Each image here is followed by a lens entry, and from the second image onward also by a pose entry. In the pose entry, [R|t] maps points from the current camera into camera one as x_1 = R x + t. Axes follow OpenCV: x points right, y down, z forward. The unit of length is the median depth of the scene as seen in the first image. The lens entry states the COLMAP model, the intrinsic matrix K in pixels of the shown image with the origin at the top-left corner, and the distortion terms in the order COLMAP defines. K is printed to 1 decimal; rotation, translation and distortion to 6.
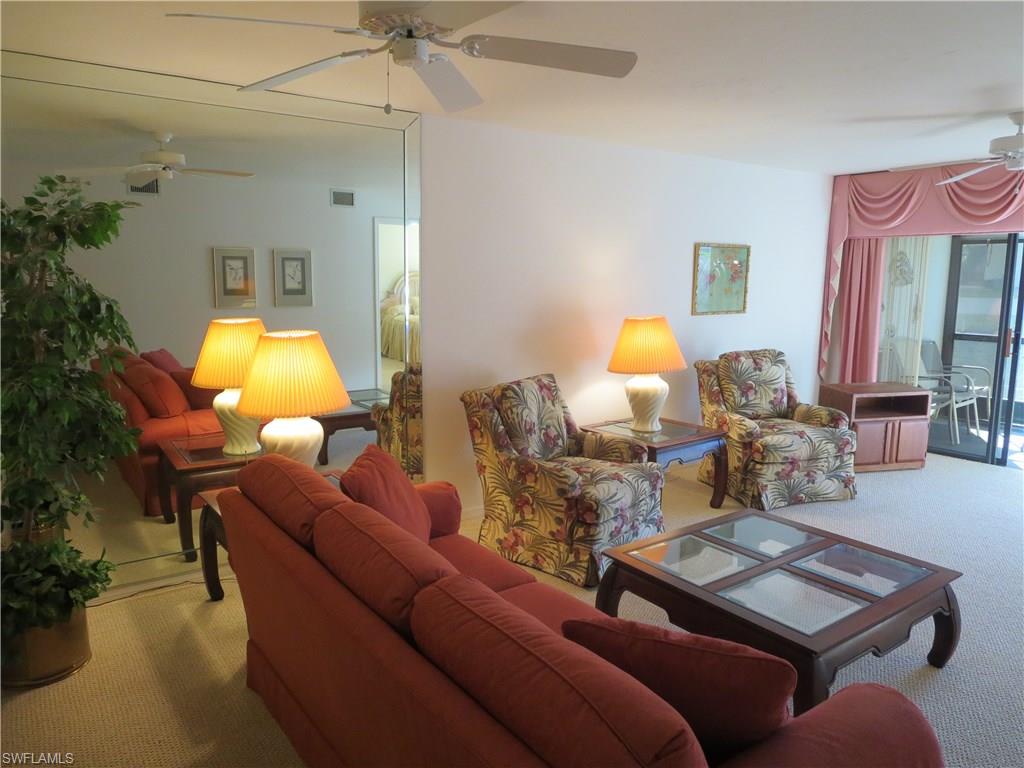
lens RADIAL K [[709.2, 0, 514.8], [0, 709.2, 382.9], [0, 0, 1]] dist [-0.033254, 0.004268]
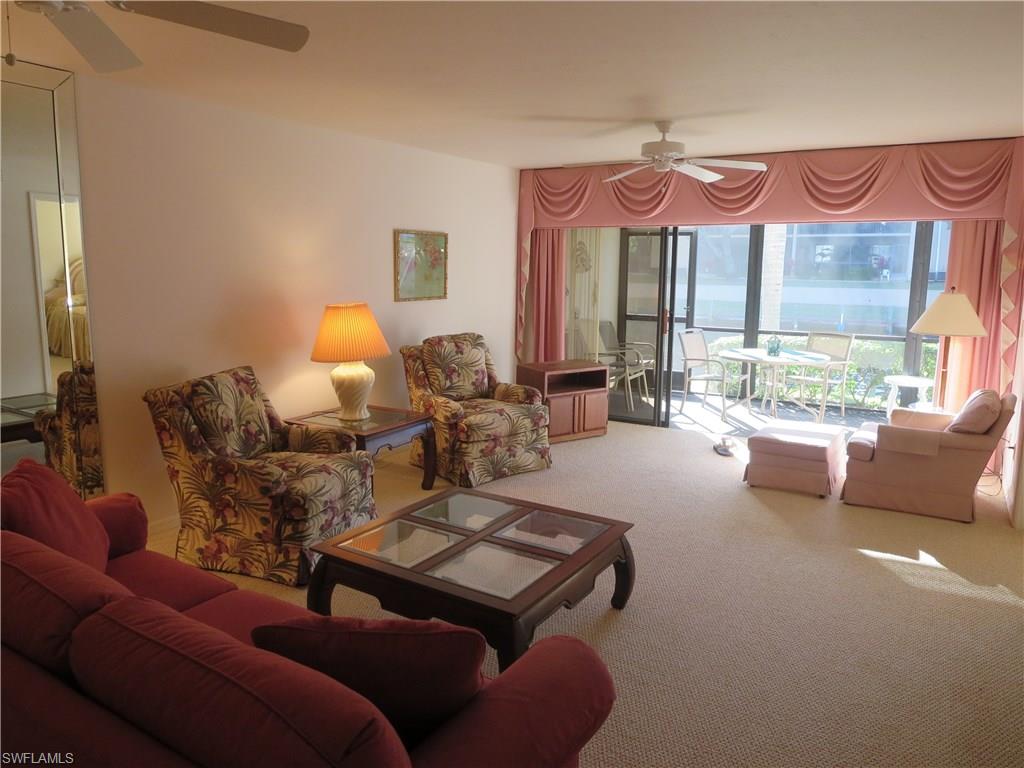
lens RADIAL K [[709.2, 0, 512.7], [0, 709.2, 382.1], [0, 0, 1]] dist [-0.033254, 0.004268]
pose [[0.924434, -0.053947, 0.377507, 0.020878], [0.047934, 0.998530, 0.025312, 0.001565], [-0.378317, -0.005304, 0.925661, 0.003678]]
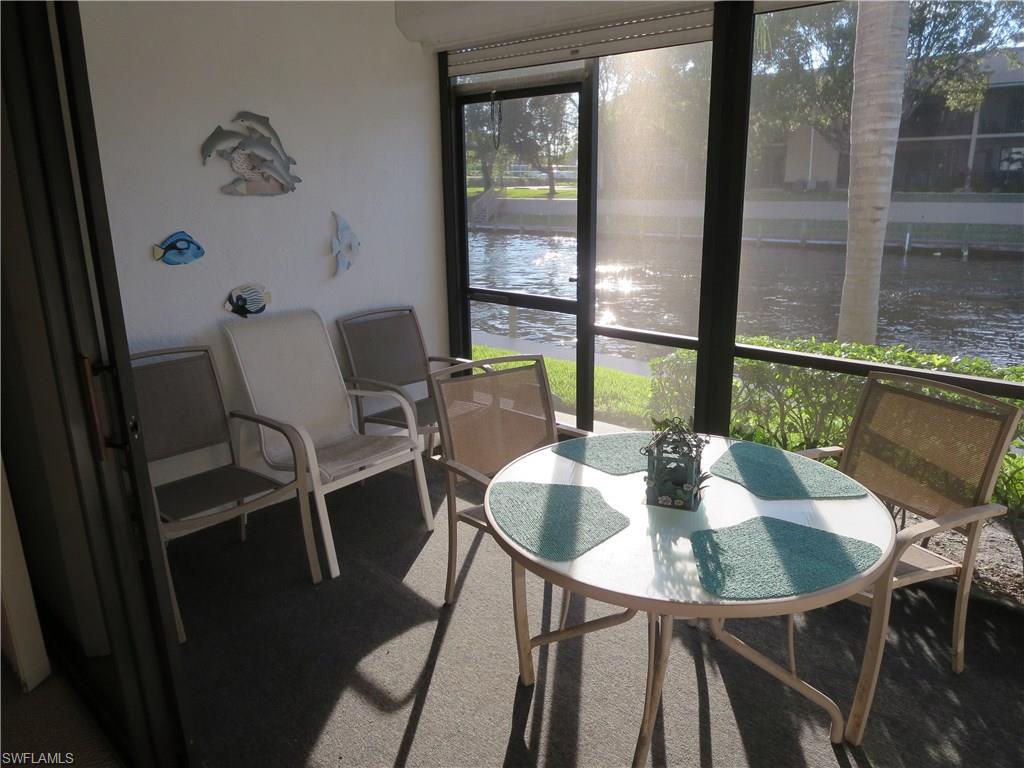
lens RADIAL K [[709.2, 0, 521.9], [0, 709.2, 386.4], [0, 0, 1]] dist [-0.033254, 0.004268]
pose [[0.978843, -0.071118, 0.191854, 0.588744], [0.046176, 0.990243, 0.131477, -0.068472], [-0.199332, -0.119837, 0.972577, 0.502468]]
